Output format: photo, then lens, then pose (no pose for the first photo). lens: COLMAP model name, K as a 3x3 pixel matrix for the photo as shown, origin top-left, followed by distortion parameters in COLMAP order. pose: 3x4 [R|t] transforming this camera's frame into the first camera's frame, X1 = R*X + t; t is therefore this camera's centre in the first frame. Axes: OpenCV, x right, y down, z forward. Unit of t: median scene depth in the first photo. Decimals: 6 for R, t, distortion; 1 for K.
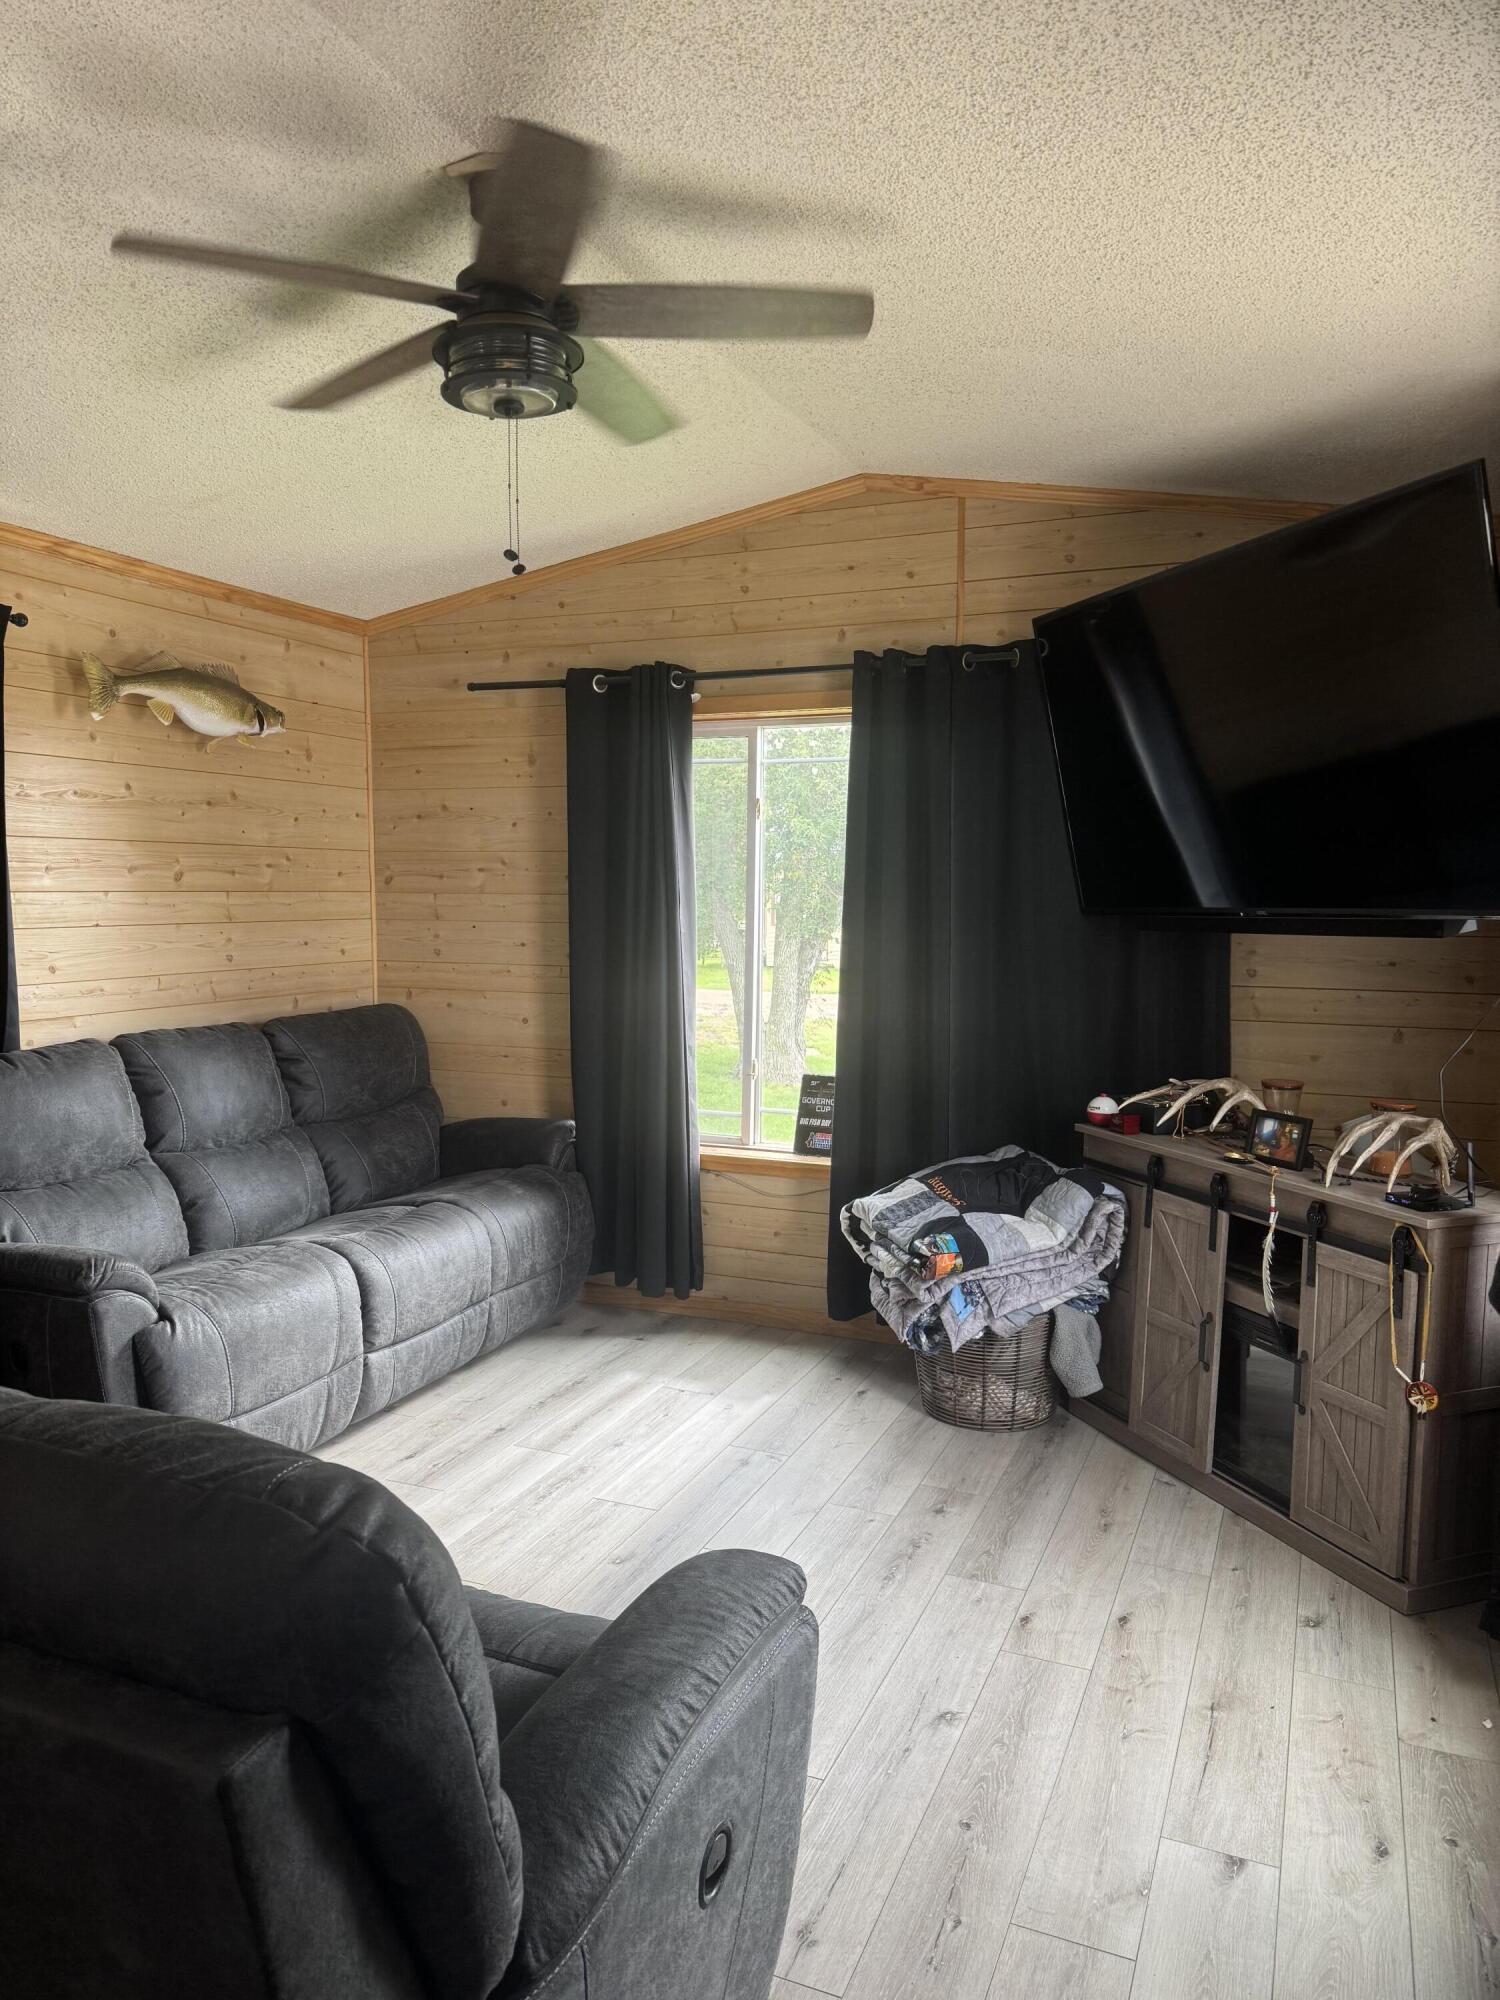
lens RADIAL K [[1372.8, 0, 750.0], [0, 1372.8, 1000.0], [0, 0, 1]] dist [0.115308, -0.150568]
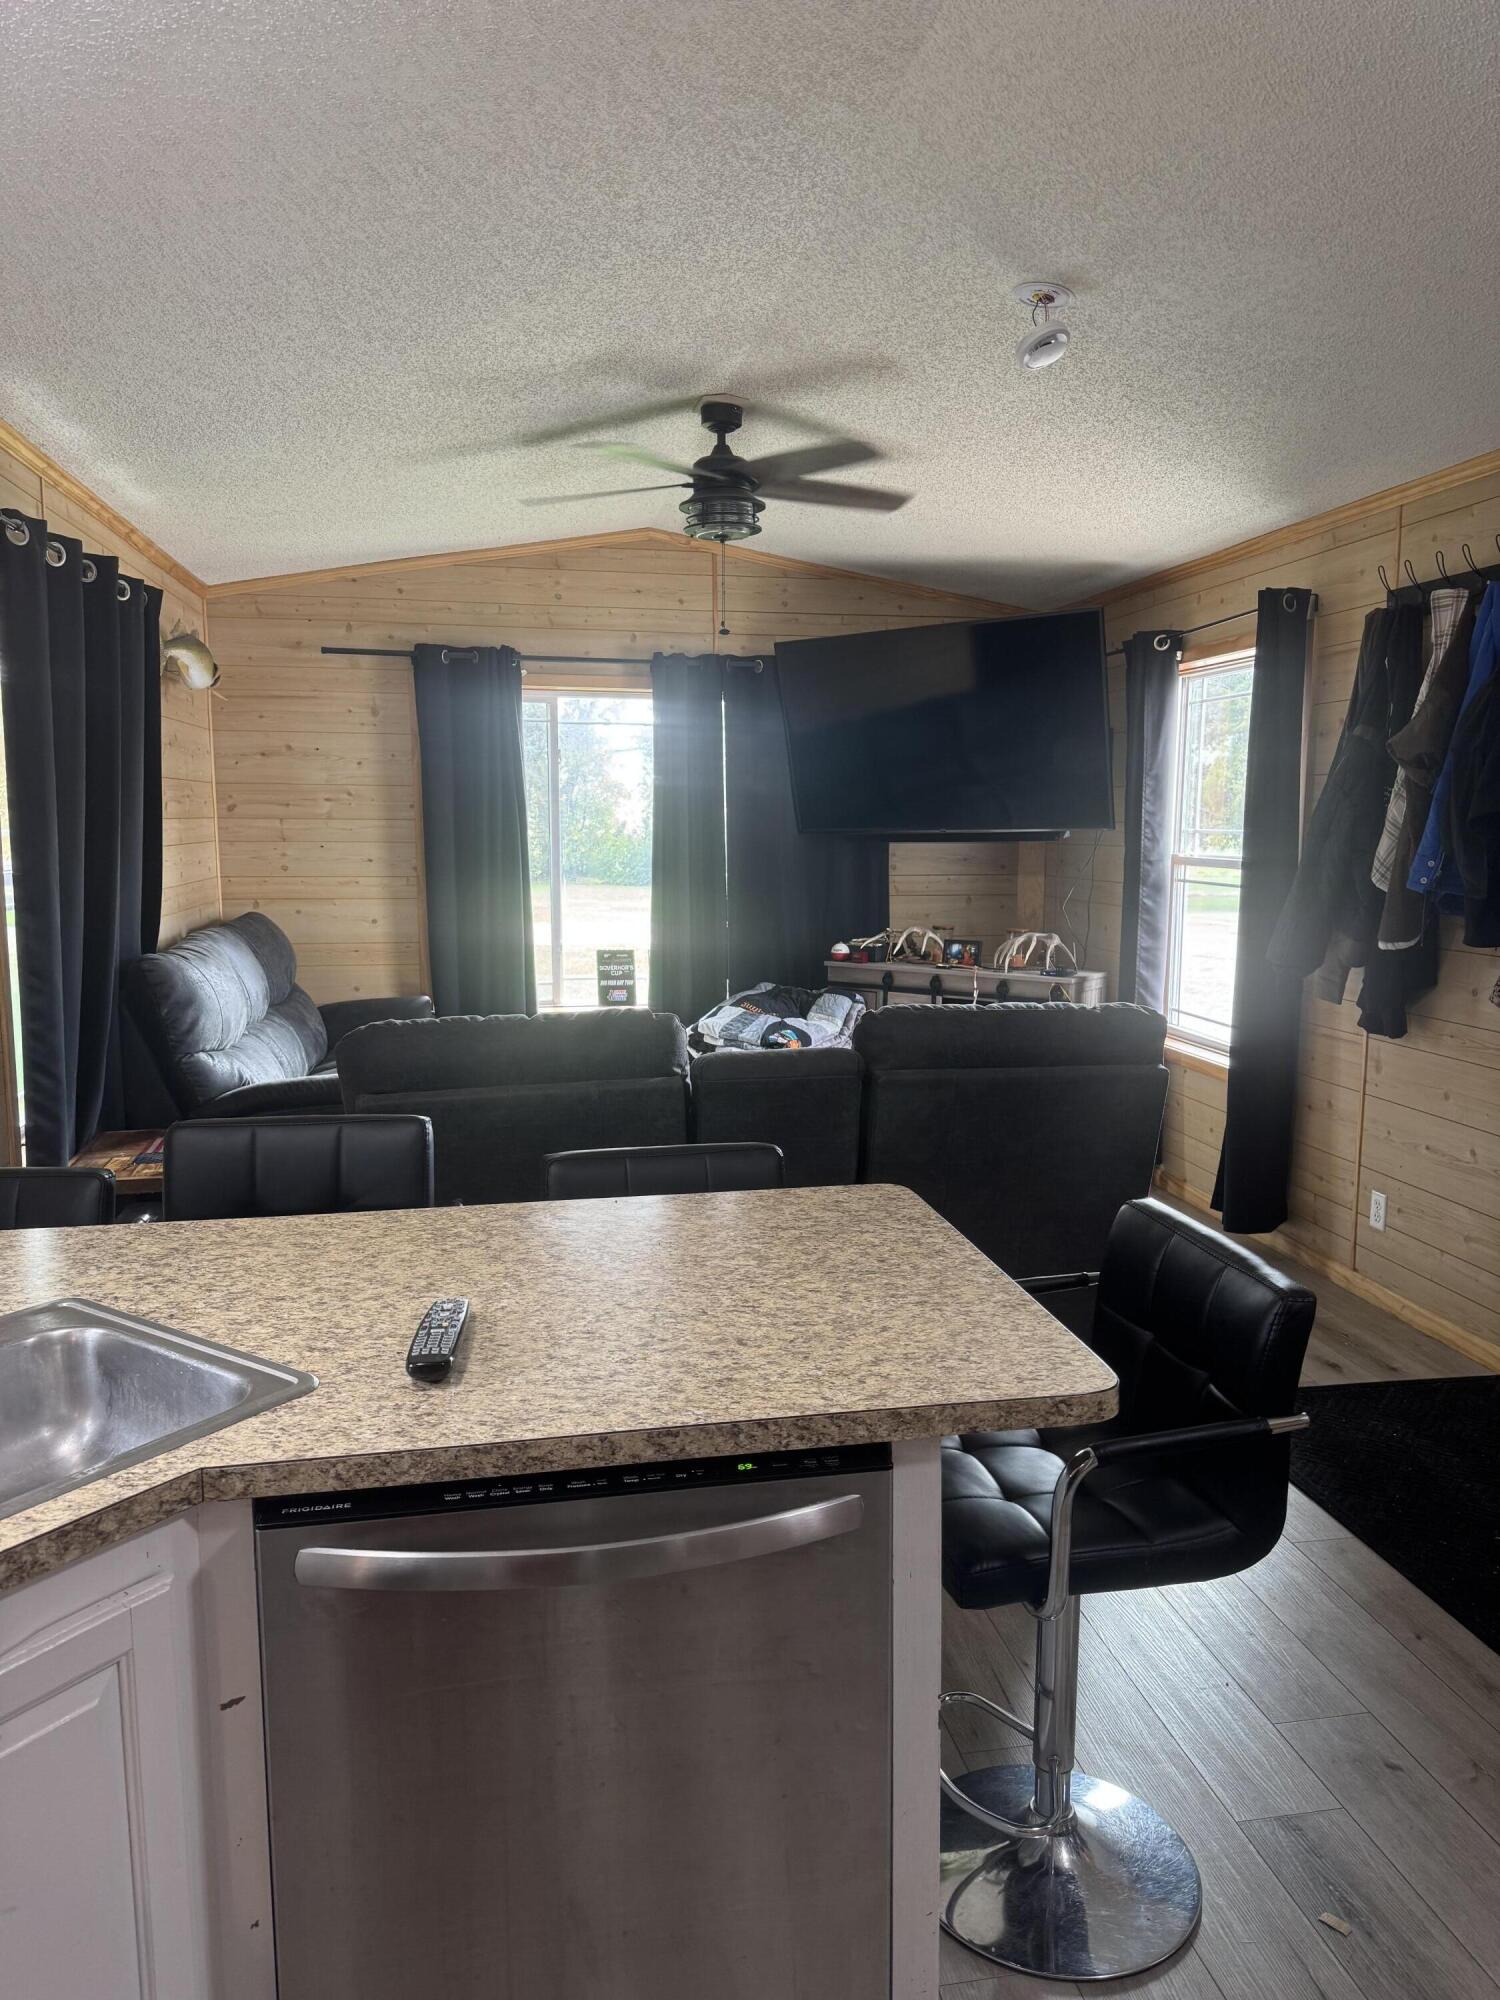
lens RADIAL K [[1372.8, 0, 750.0], [0, 1372.8, 1000.0], [0, 0, 1]] dist [0.115308, -0.150568]
pose [[0.836564, -0.073455, 0.542923, -0.602921], [0.045227, 0.996848, 0.065181, 0.021048], [-0.546000, -0.029974, 0.837249, -0.261848]]
